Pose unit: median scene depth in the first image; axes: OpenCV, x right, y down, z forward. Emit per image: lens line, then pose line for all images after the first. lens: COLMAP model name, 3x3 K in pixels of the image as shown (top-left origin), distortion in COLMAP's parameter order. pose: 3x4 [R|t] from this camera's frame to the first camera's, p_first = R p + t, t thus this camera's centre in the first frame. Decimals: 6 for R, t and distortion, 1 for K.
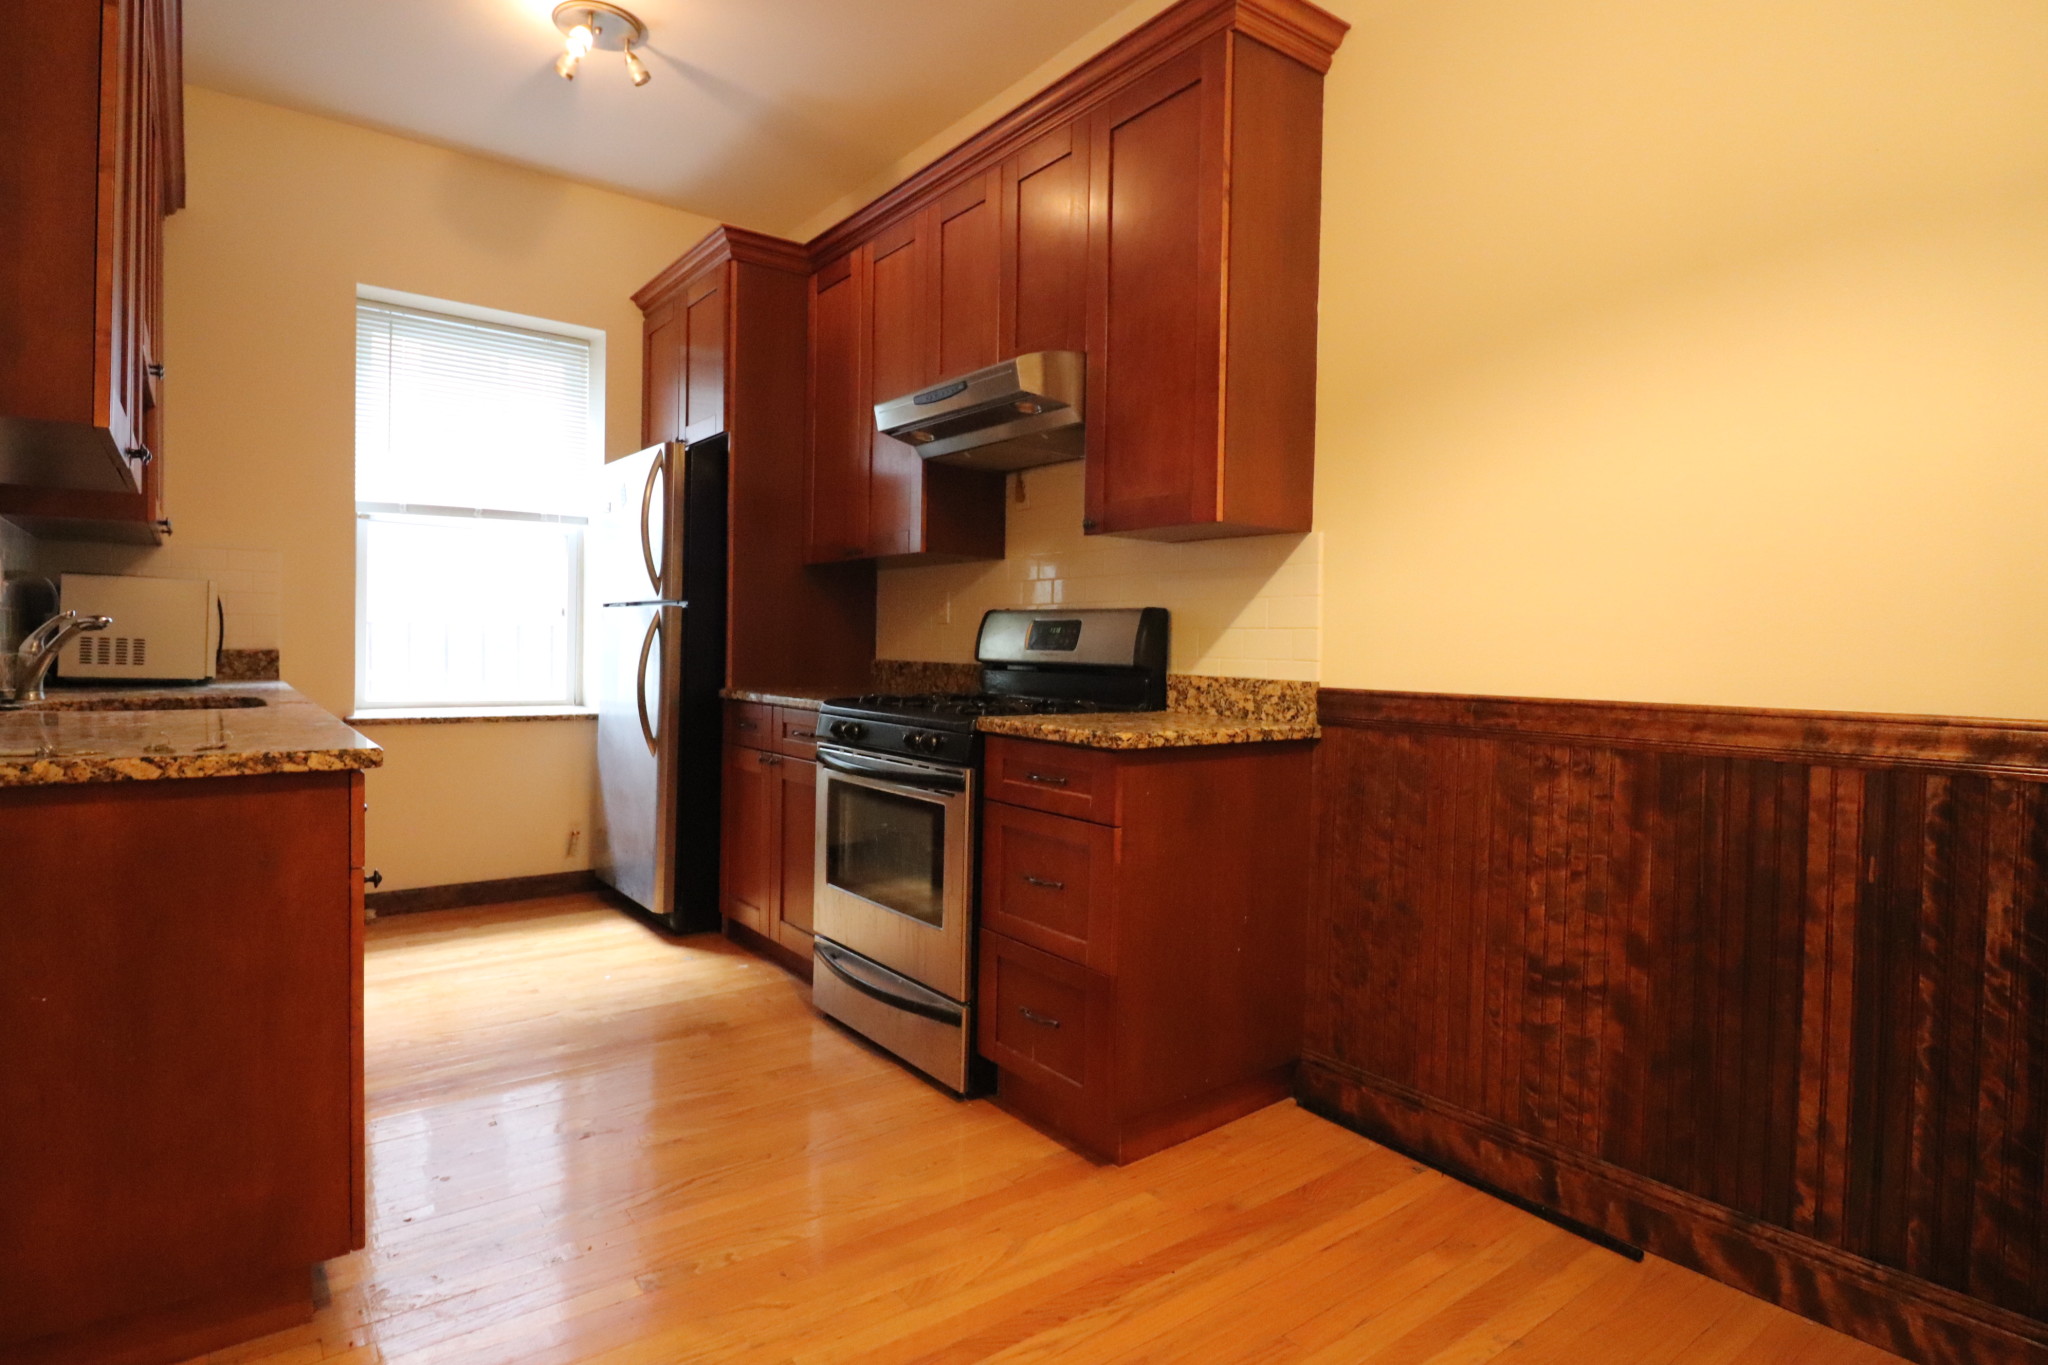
lens RADIAL K [[1069.9, 0, 1022.1], [0, 1069.9, 661.6], [0, 0, 1]] dist [0.004828, -0.012391]
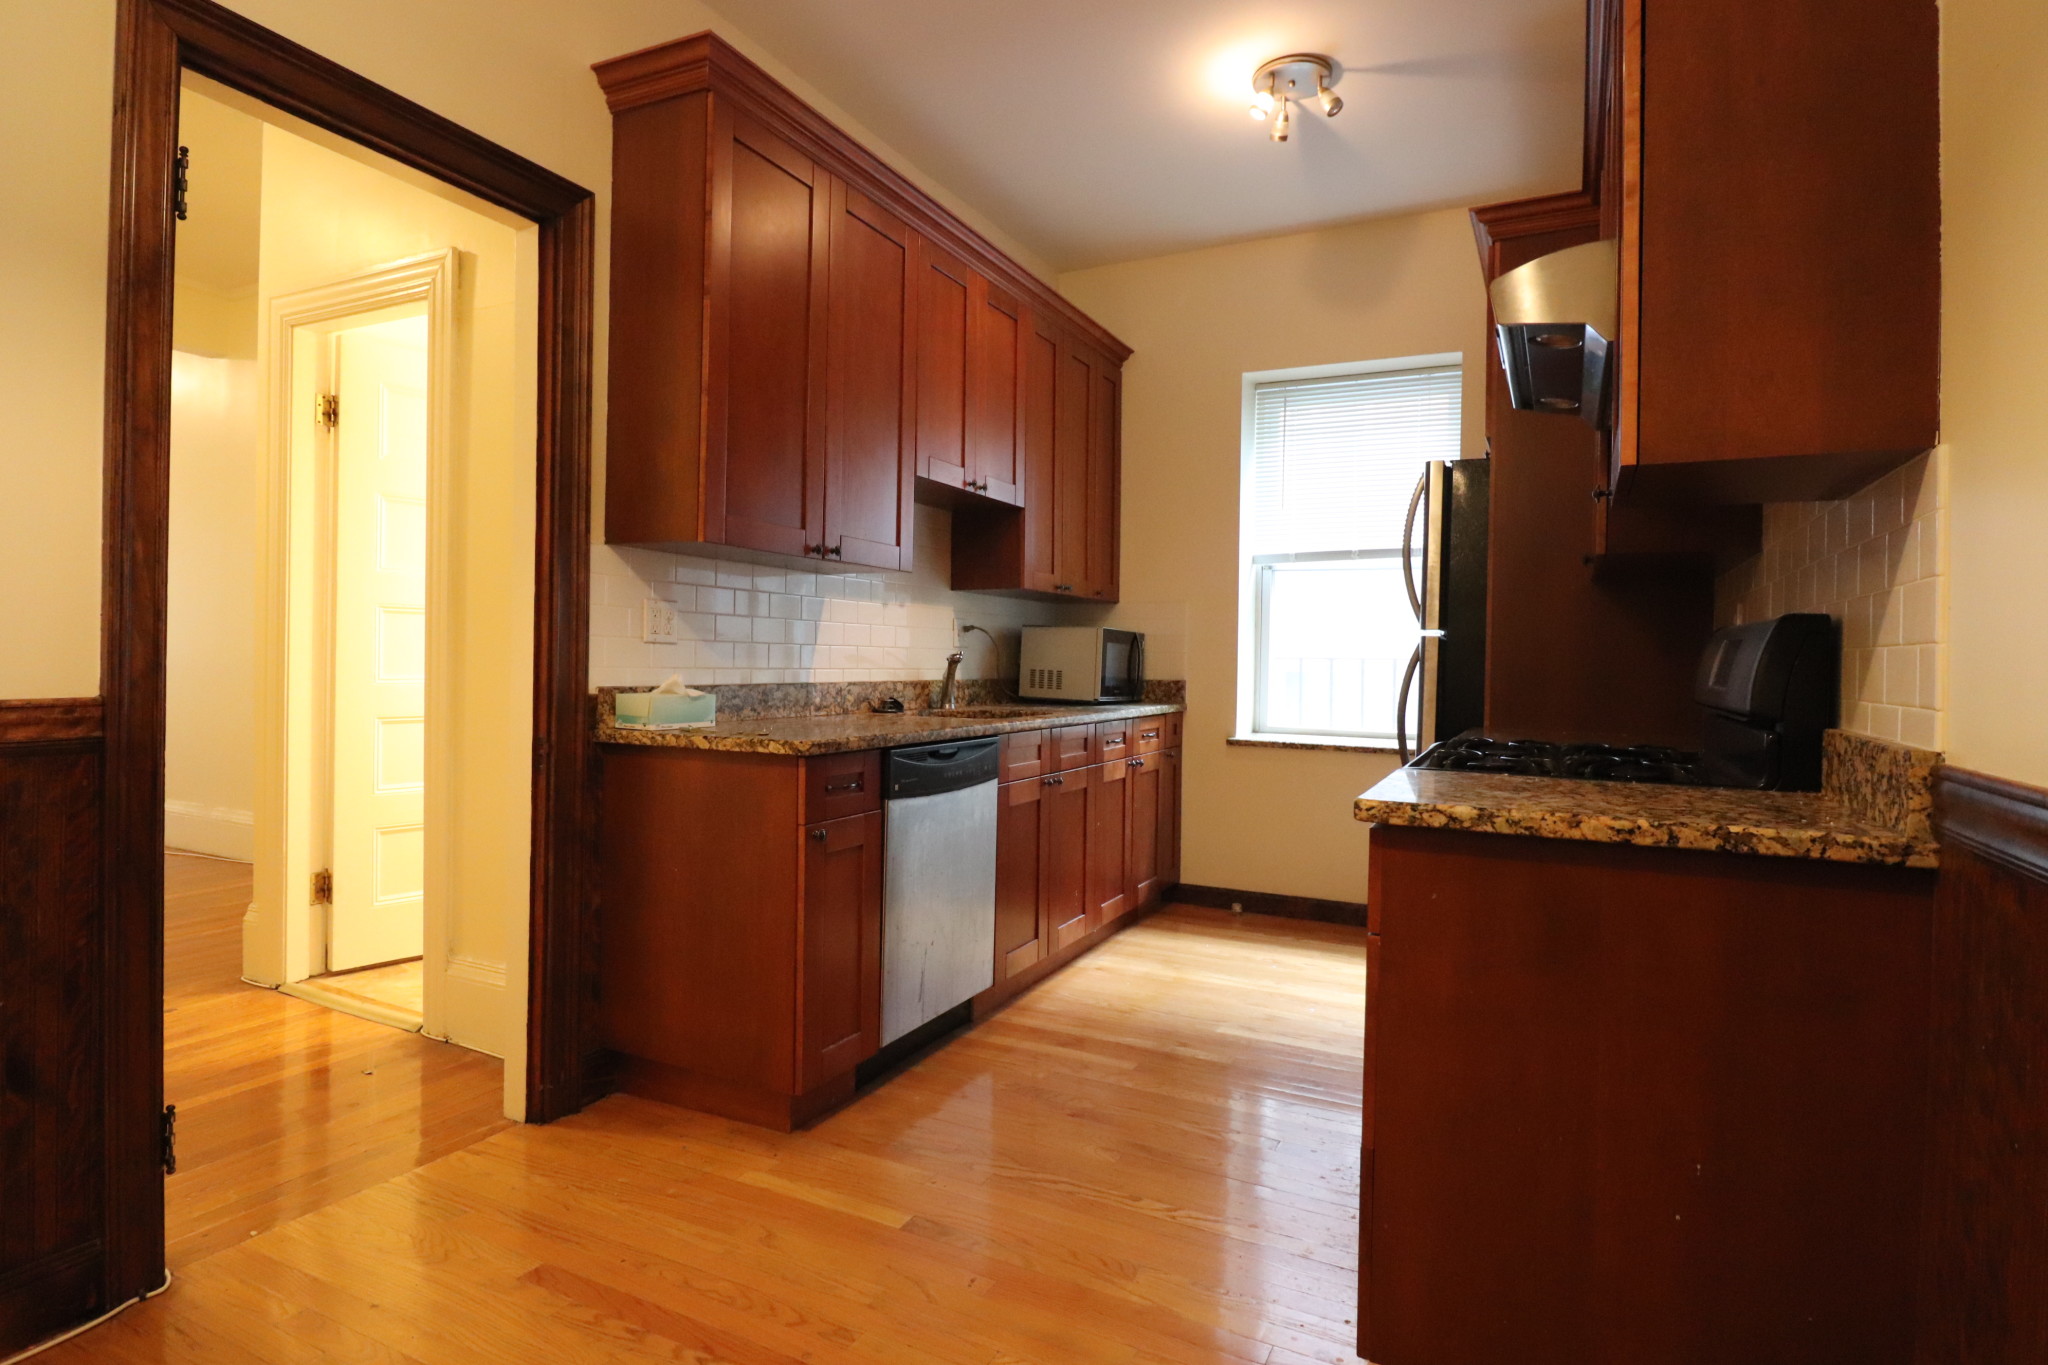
lens RADIAL K [[1069.9, 0, 1022.1], [0, 1069.9, 661.6], [0, 0, 1]] dist [0.004828, -0.012391]
pose [[0.437285, -0.009051, -0.899277, 0.460416], [-0.025163, 0.999435, -0.022295, -0.000501], [0.898971, 0.032378, 0.436810, 0.365468]]
